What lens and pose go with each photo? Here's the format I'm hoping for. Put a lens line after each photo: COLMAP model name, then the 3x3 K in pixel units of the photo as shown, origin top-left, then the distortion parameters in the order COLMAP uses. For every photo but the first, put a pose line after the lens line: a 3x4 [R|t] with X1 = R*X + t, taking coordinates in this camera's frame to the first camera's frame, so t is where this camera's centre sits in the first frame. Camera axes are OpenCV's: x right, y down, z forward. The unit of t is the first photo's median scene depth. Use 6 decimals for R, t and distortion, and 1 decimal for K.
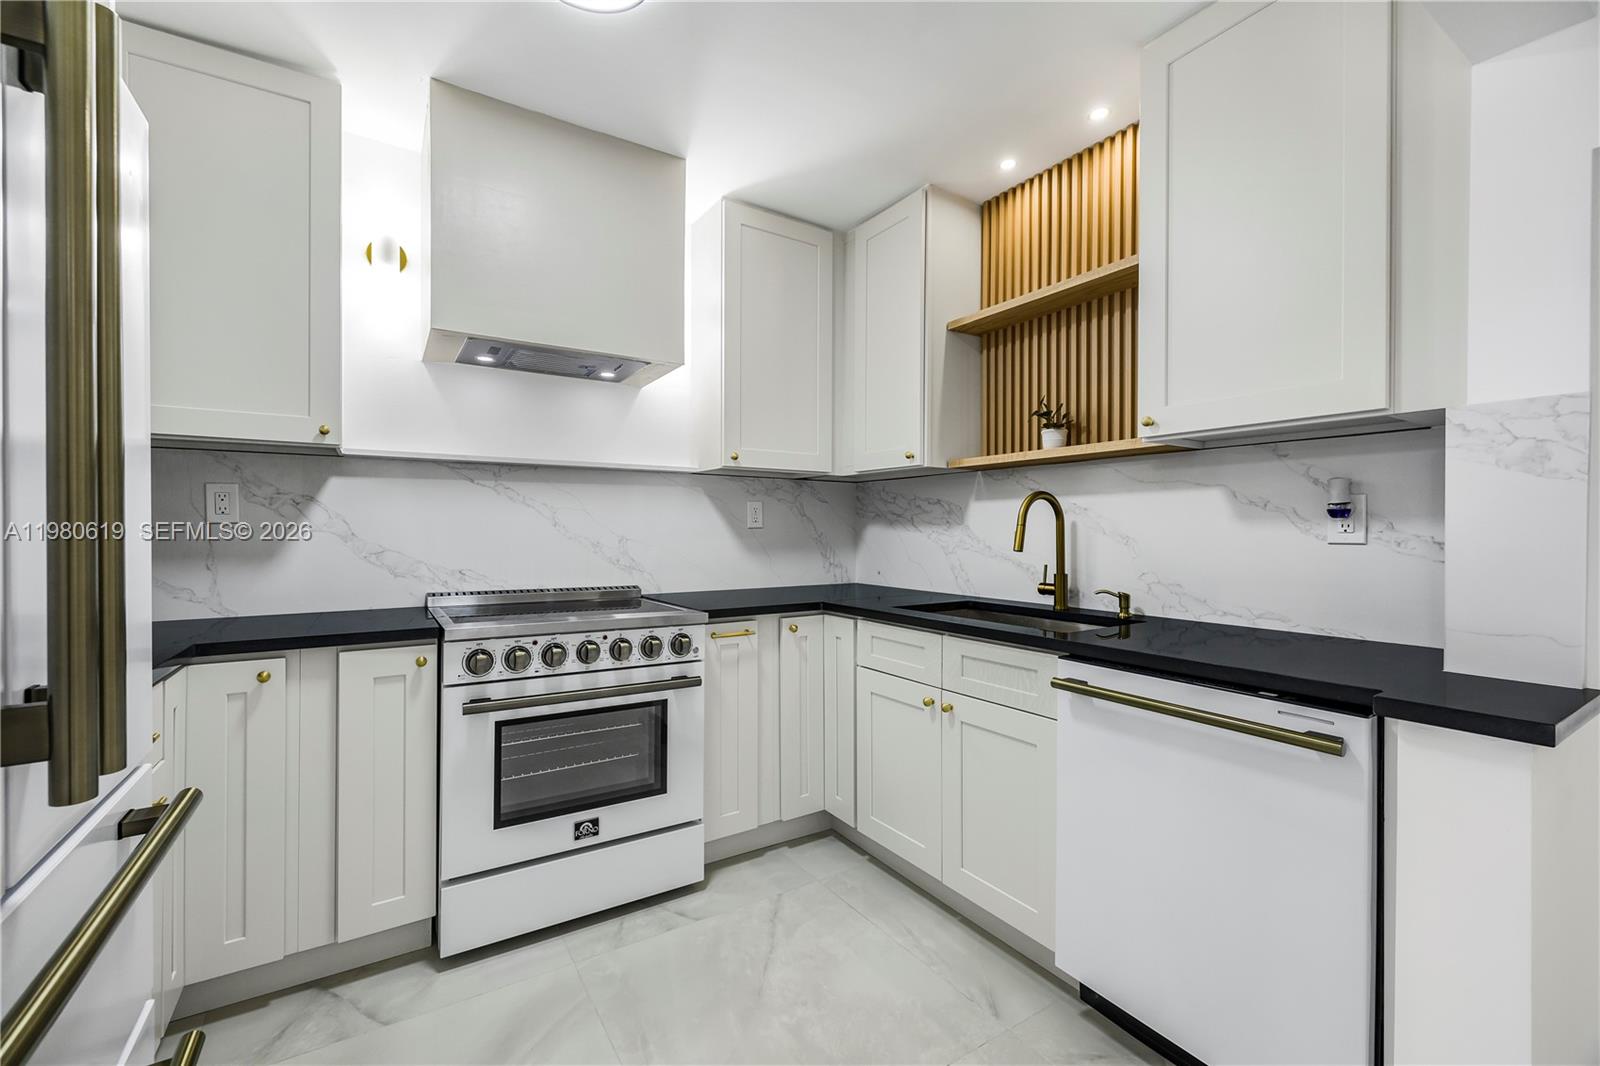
lens RADIAL K [[665.9, 0, 798.8], [0, 665.9, 532.3], [0, 0, 1]] dist [-0.000544, 0.000688]
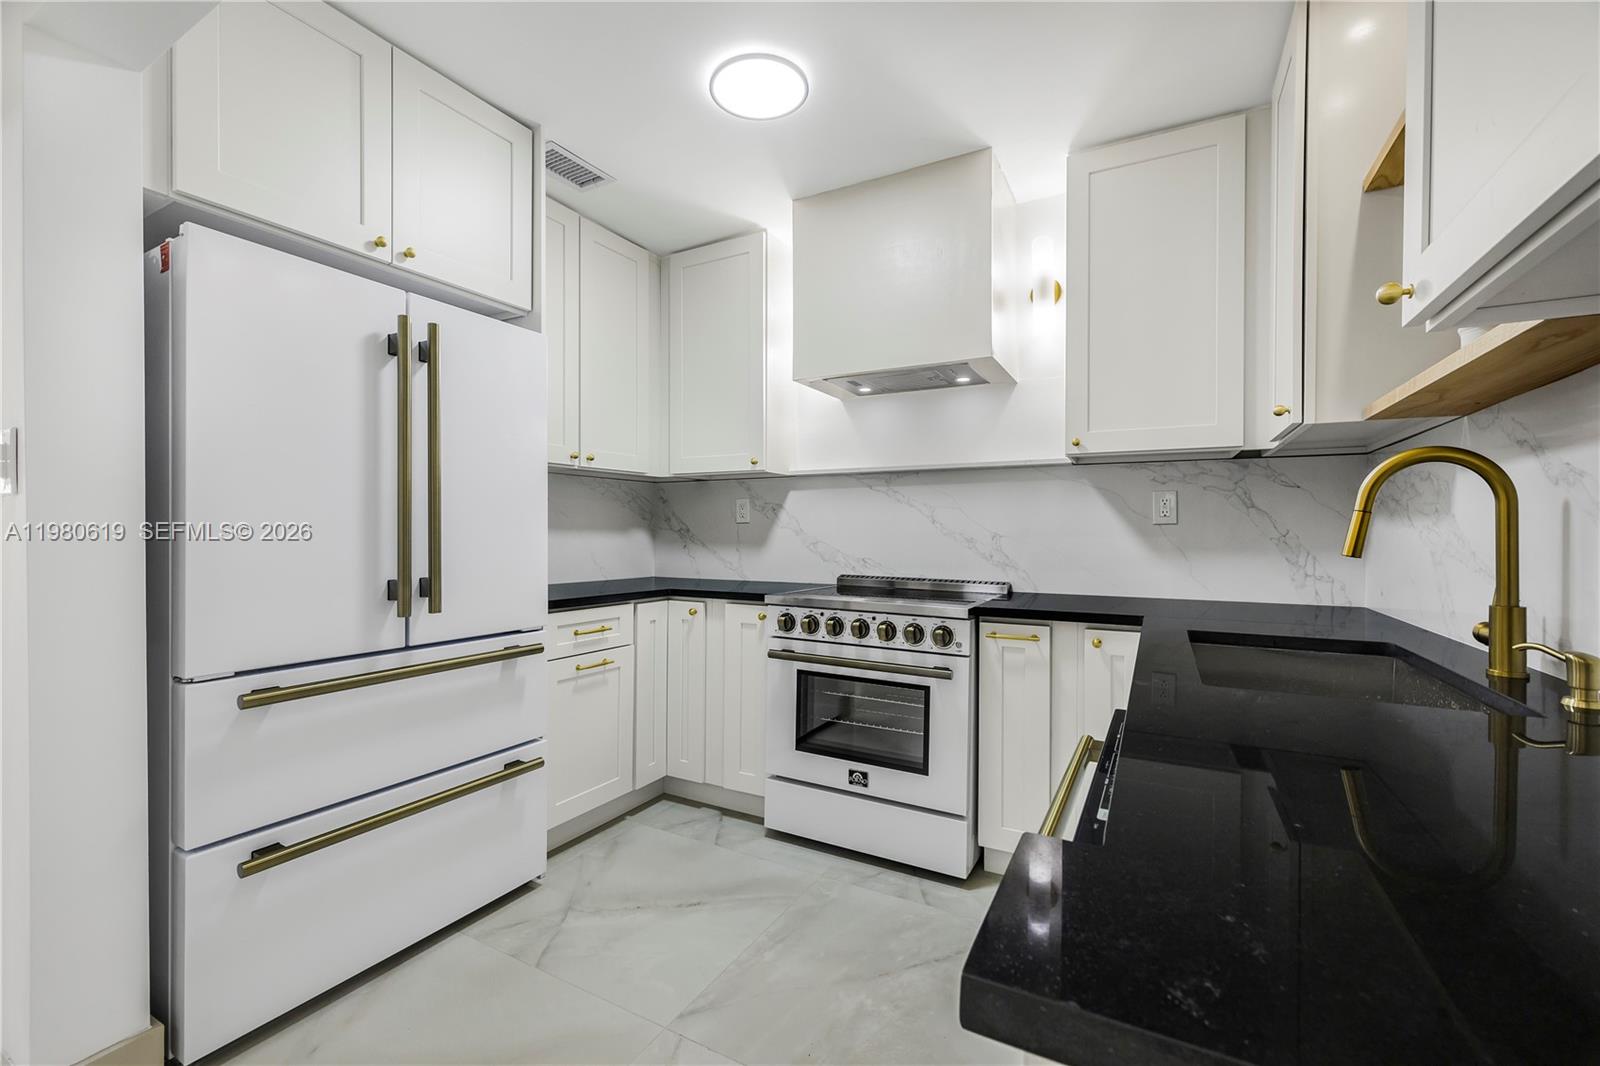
lens RADIAL K [[665.9, 0, 798.8], [0, 665.9, 532.3], [0, 0, 1]] dist [-0.000544, 0.000688]
pose [[0.487343, 0.002150, -0.873208, 0.615436], [-0.006006, 0.999982, -0.000889, 0.010040], [0.873190, 0.005677, 0.487346, 0.306438]]
